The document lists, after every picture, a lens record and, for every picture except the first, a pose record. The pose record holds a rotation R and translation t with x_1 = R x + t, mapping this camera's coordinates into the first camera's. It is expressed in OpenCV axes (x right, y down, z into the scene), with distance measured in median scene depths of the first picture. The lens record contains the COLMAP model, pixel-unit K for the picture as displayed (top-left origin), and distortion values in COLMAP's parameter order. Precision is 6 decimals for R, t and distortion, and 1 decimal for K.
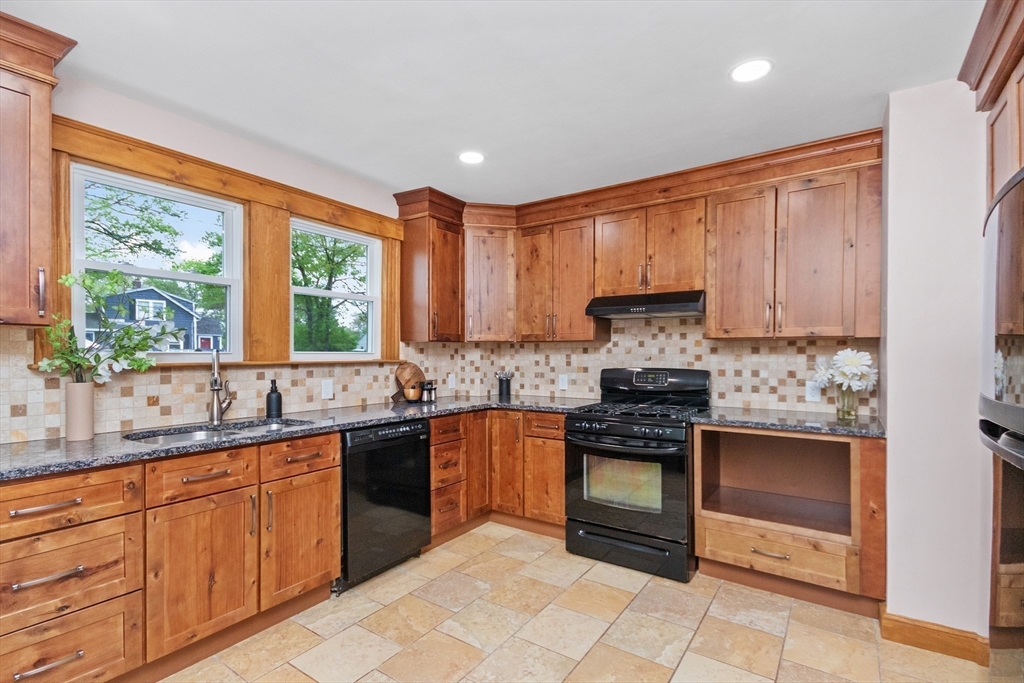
lens RADIAL K [[474.3, 0, 515.0], [0, 474.3, 355.2], [0, 0, 1]] dist [0.002980, 0.000246]
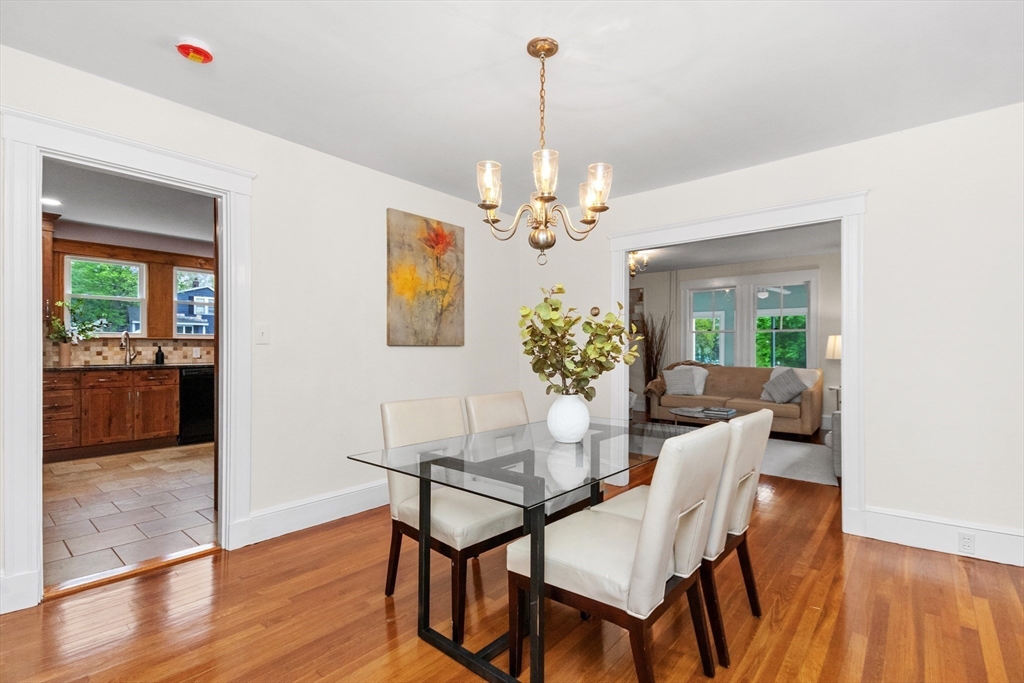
lens RADIAL K [[483.4, 0, 517.3], [0, 483.4, 345.2], [0, 0, 1]] dist [-0.000246, -0.000093]
pose [[0.994190, 0.001990, -0.107619, 1.427047], [-0.002598, 0.999981, -0.005504, 0.059983], [0.107606, 0.005752, 0.994177, -1.056022]]
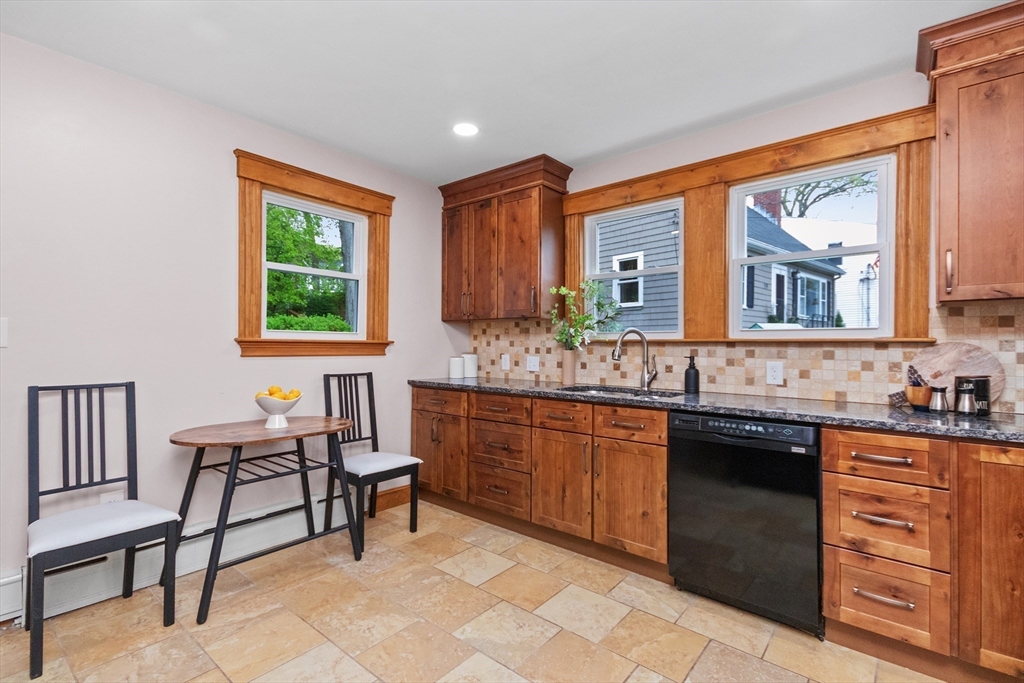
lens RADIAL K [[458.6, 0, 516.8], [0, 458.6, 346.3], [0, 0, 1]] dist [0.000261, -0.000077]
pose [[-0.096558, -0.003071, -0.995323, 0.565026], [-0.011226, 0.999935, -0.001996, 0.039438], [0.995264, 0.010981, -0.096586, 0.787877]]
